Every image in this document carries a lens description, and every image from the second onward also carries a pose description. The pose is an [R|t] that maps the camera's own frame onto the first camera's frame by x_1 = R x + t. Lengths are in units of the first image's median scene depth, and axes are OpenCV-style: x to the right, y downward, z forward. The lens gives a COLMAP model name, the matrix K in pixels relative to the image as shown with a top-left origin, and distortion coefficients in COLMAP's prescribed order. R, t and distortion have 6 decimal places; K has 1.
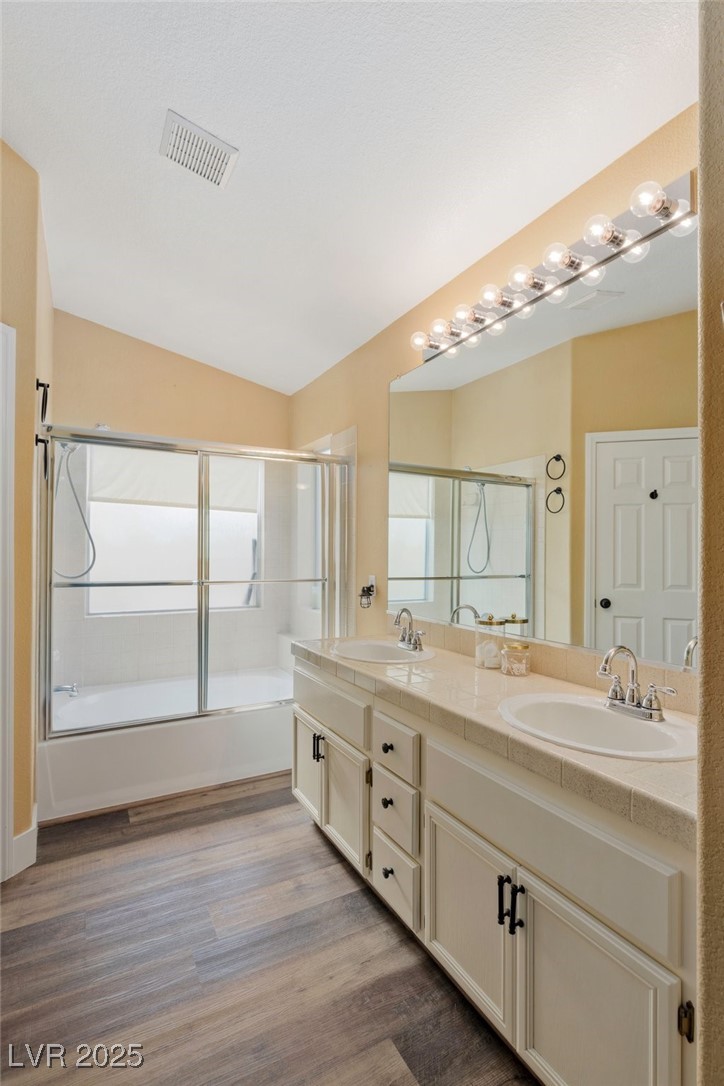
lens RADIAL K [[513.2, 0, 363.4], [0, 513.2, 550.9], [0, 0, 1]] dist [-0.010506, 0.000690]
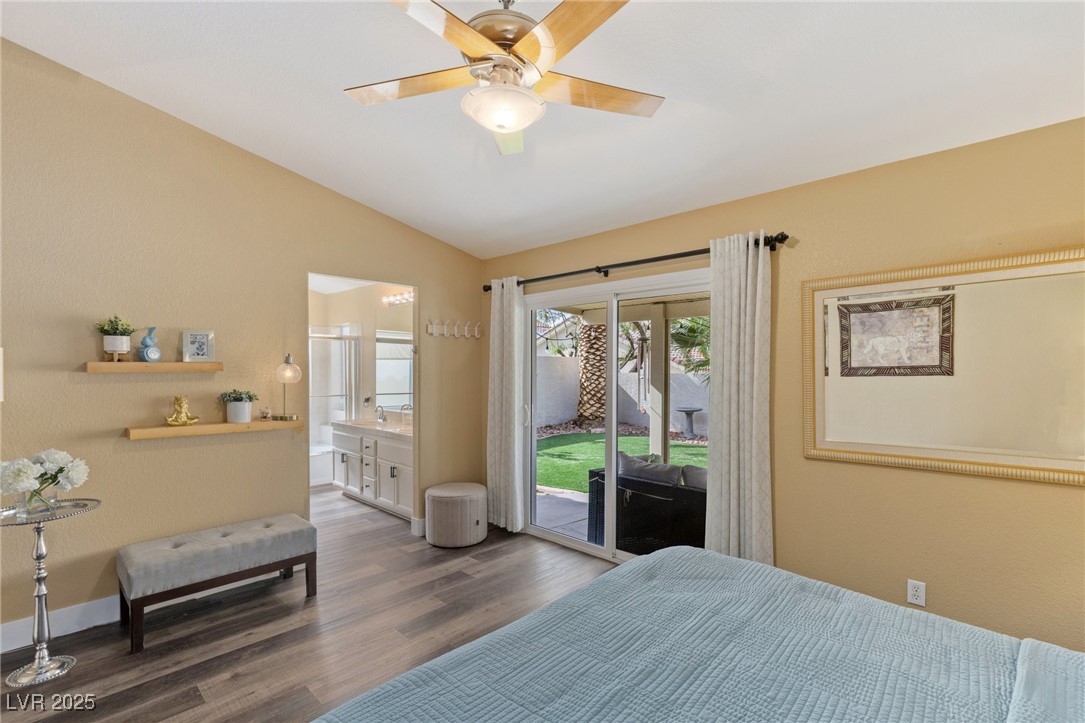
lens RADIAL K [[489.0, 0, 544.6], [0, 489.0, 377.3], [0, 0, 1]] dist [0.002764, -0.002292]
pose [[0.957920, -0.014287, 0.286681, 0.144509], [0.008862, 0.999756, 0.020210, -0.058477], [-0.286900, -0.016819, 0.957813, -1.314659]]
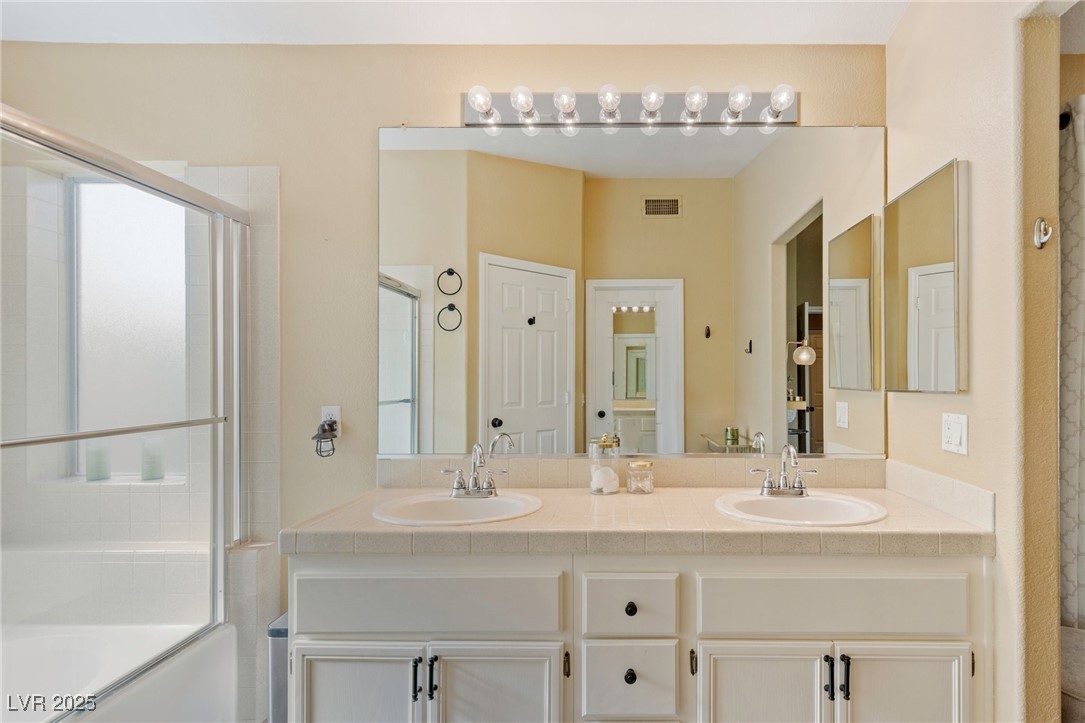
lens RADIAL K [[513.1, 0, 598.6], [0, 513.1, 386.3], [0, 0, 1]] dist [-0.013939, -0.000472]
pose [[0.485514, -0.020341, 0.873992, -0.413561], [0.001113, 0.999743, 0.022649, 0.008597], [-0.874228, -0.010024, 0.485412, 0.402582]]
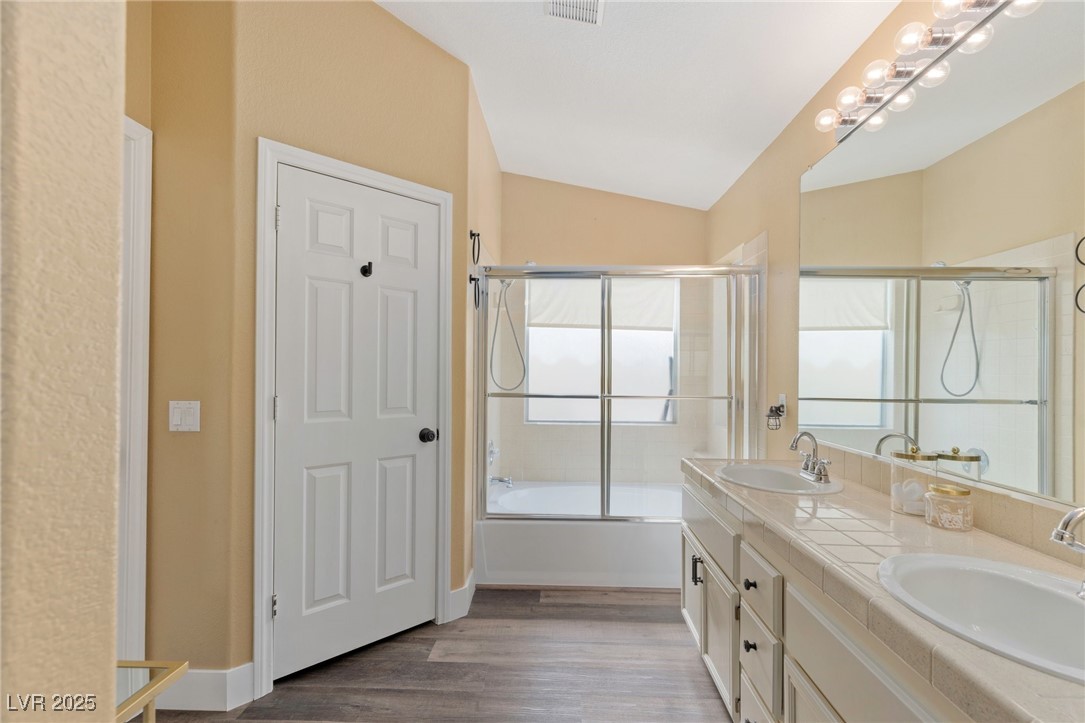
lens RADIAL K [[489.0, 0, 542.8], [0, 489.0, 369.1], [0, 0, 1]] dist [0.002764, -0.002292]
pose [[0.854560, -0.001610, -0.519351, 0.109955], [0.000067, 0.999996, -0.002990, 0.006838], [0.519353, 0.002521, 0.854556, 0.049997]]
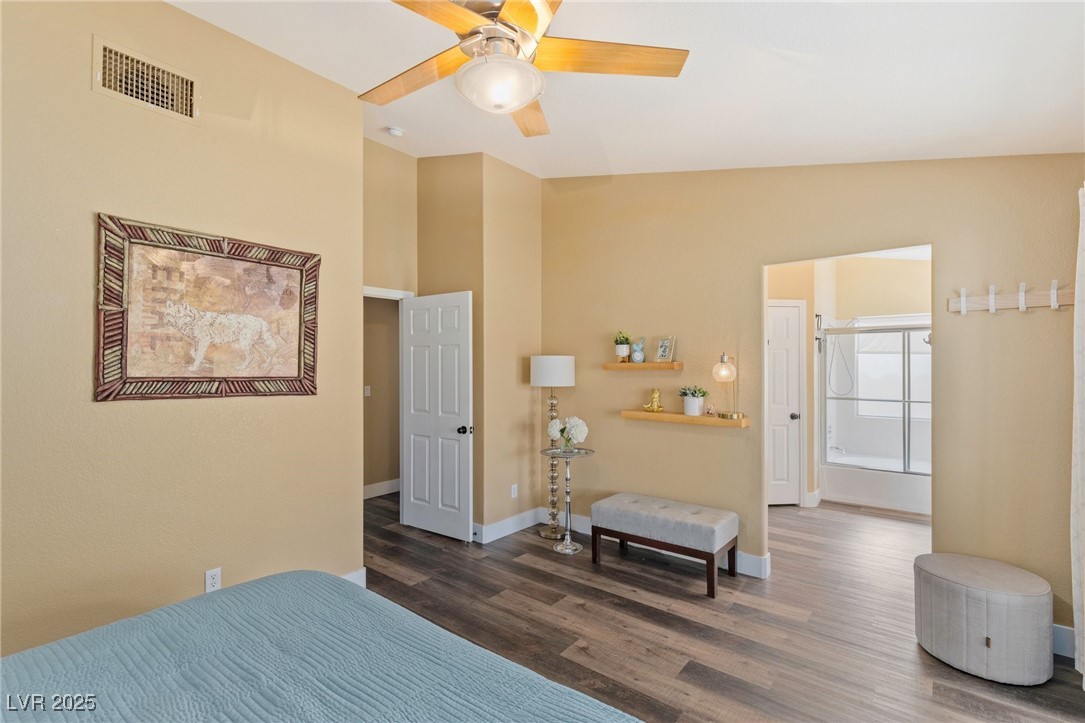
lens RADIAL K [[489.0, 0, 550.1], [0, 489.0, 367.0], [0, 0, 1]] dist [0.002764, -0.002292]
pose [[0.381991, -0.009298, -0.924119, 0.831658], [0.006673, 0.999951, -0.007303, -0.056335], [0.924142, -0.003377, 0.382034, -0.861086]]
